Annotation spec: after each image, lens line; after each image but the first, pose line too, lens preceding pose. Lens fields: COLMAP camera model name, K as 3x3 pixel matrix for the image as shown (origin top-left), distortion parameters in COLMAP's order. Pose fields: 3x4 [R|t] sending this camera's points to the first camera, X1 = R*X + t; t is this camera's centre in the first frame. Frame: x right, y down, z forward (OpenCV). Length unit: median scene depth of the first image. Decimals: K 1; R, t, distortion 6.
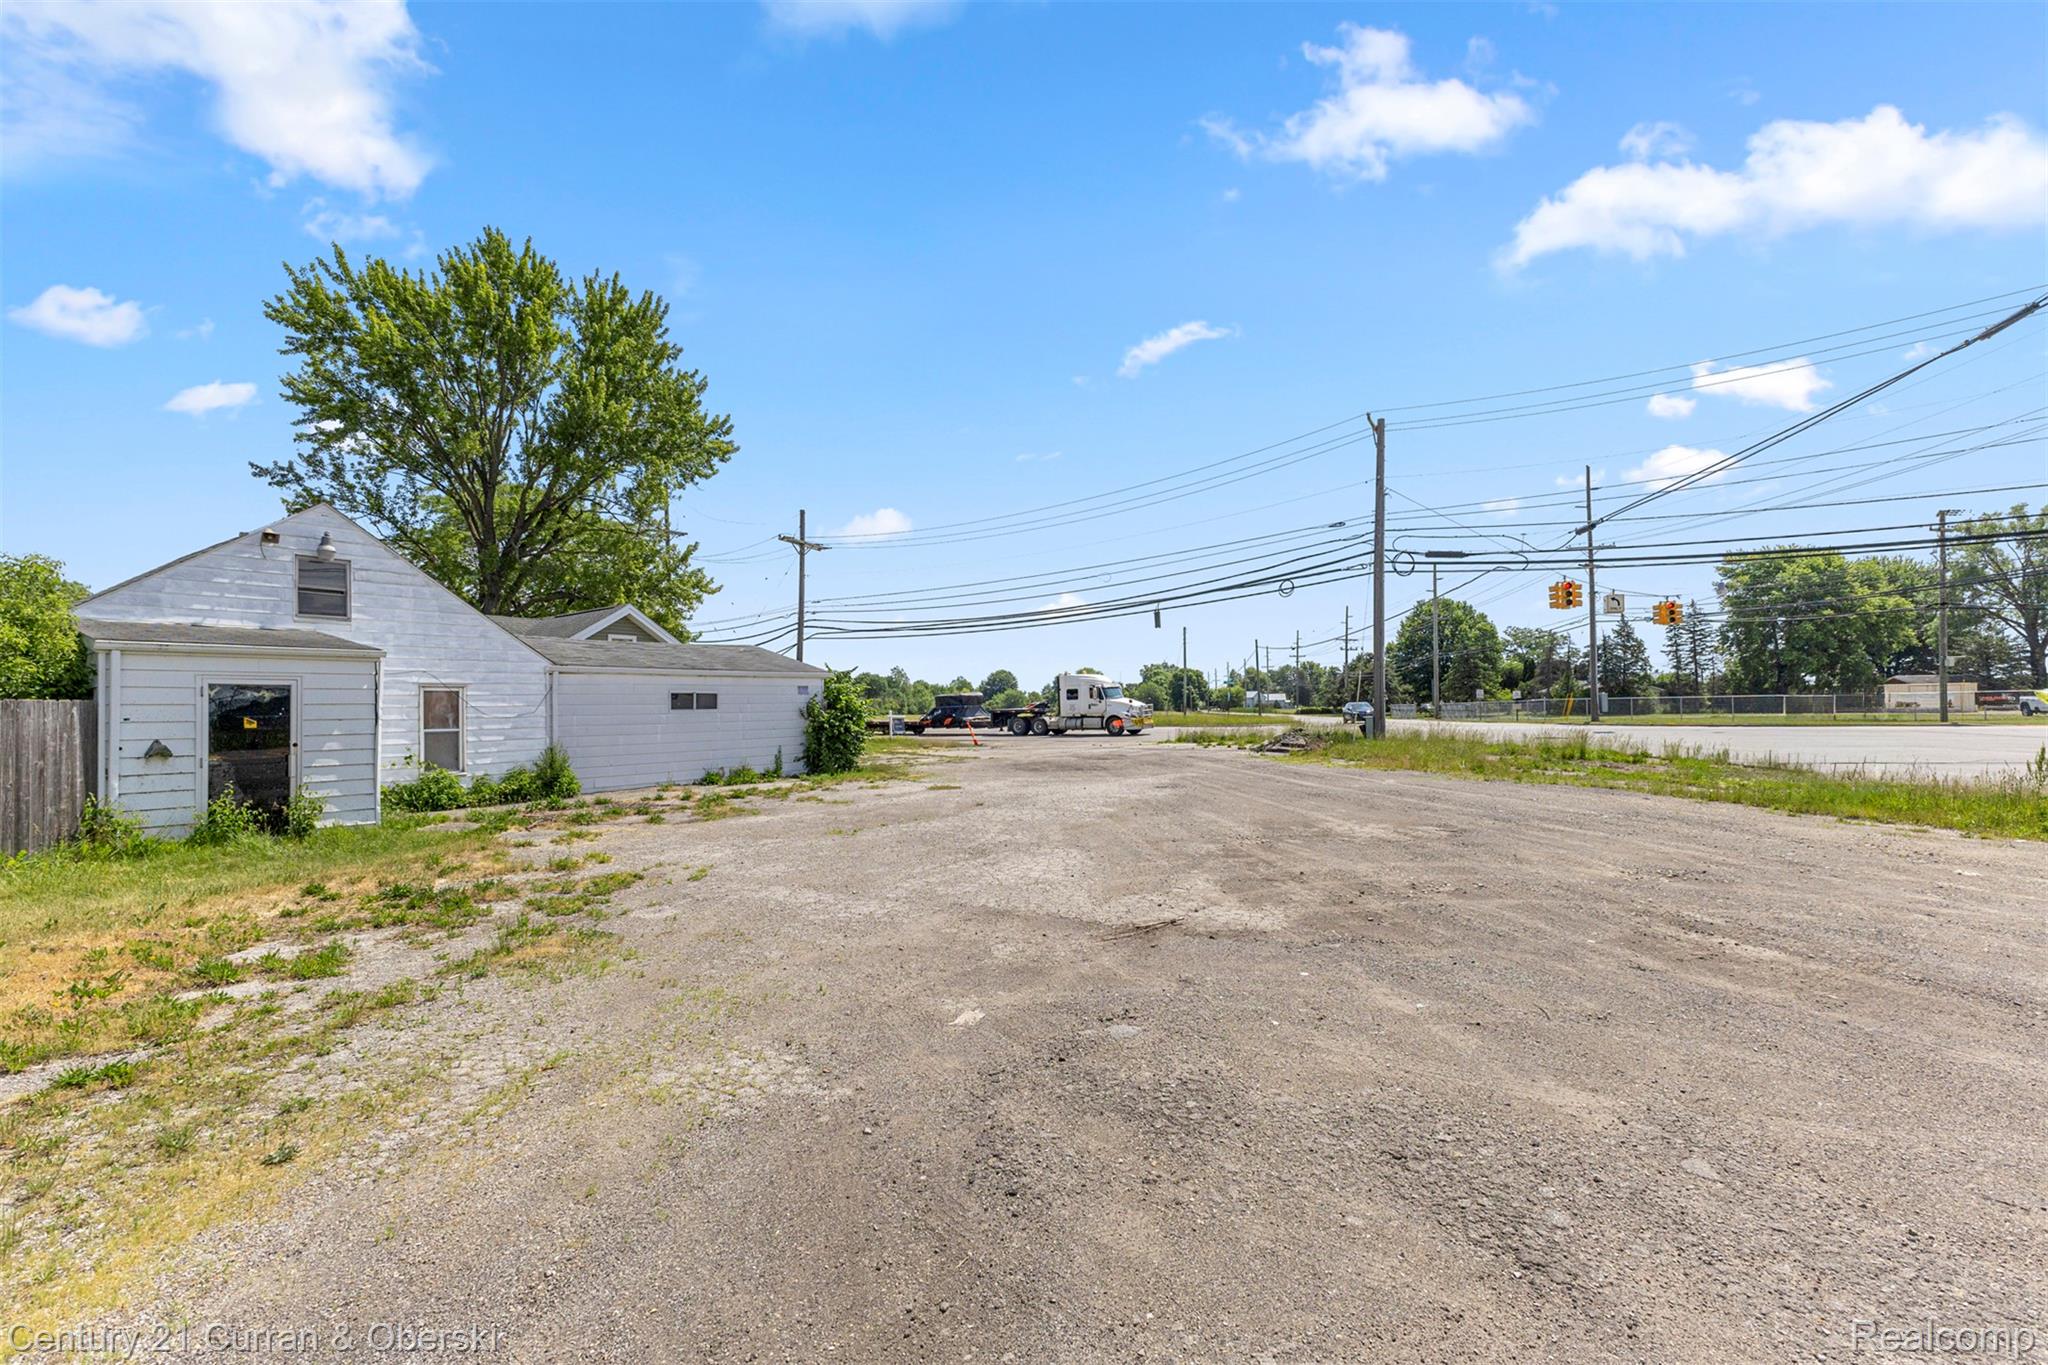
lens RADIAL K [[891.6, 0, 1021.6], [0, 891.6, 699.7], [0, 0, 1]] dist [0.007247, 0.000763]
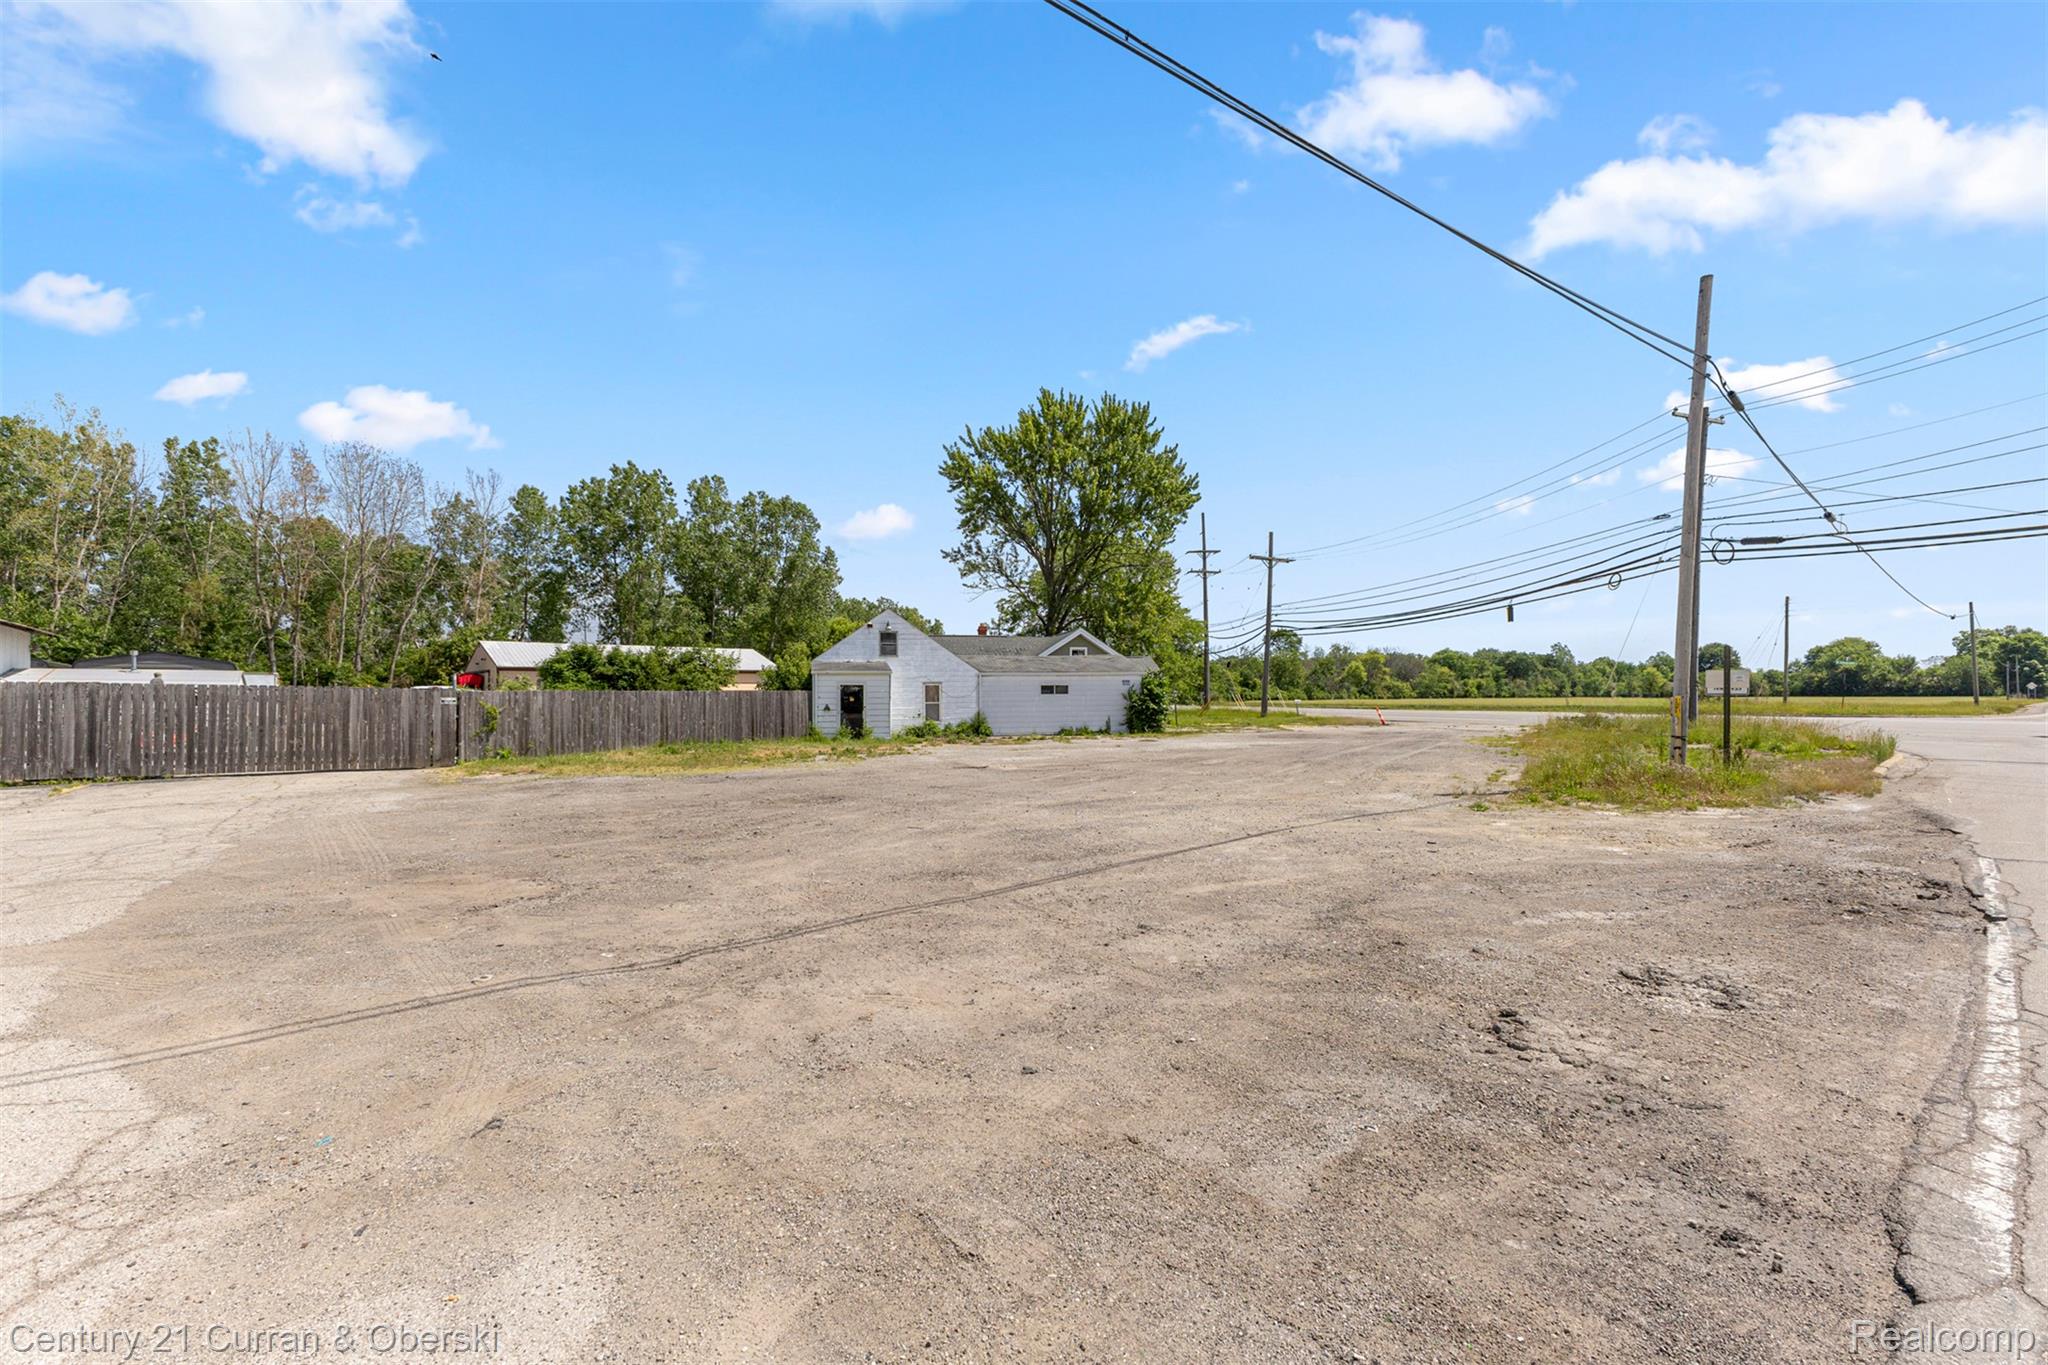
lens RADIAL K [[891.6, 0, 1021.6], [0, 891.6, 699.7], [0, 0, 1]] dist [0.007247, 0.000763]
pose [[0.756488, 0.012082, -0.653896, 0.497199], [0.002256, 0.999775, 0.021082, -0.010397], [0.654004, -0.017423, 0.756290, -0.275587]]
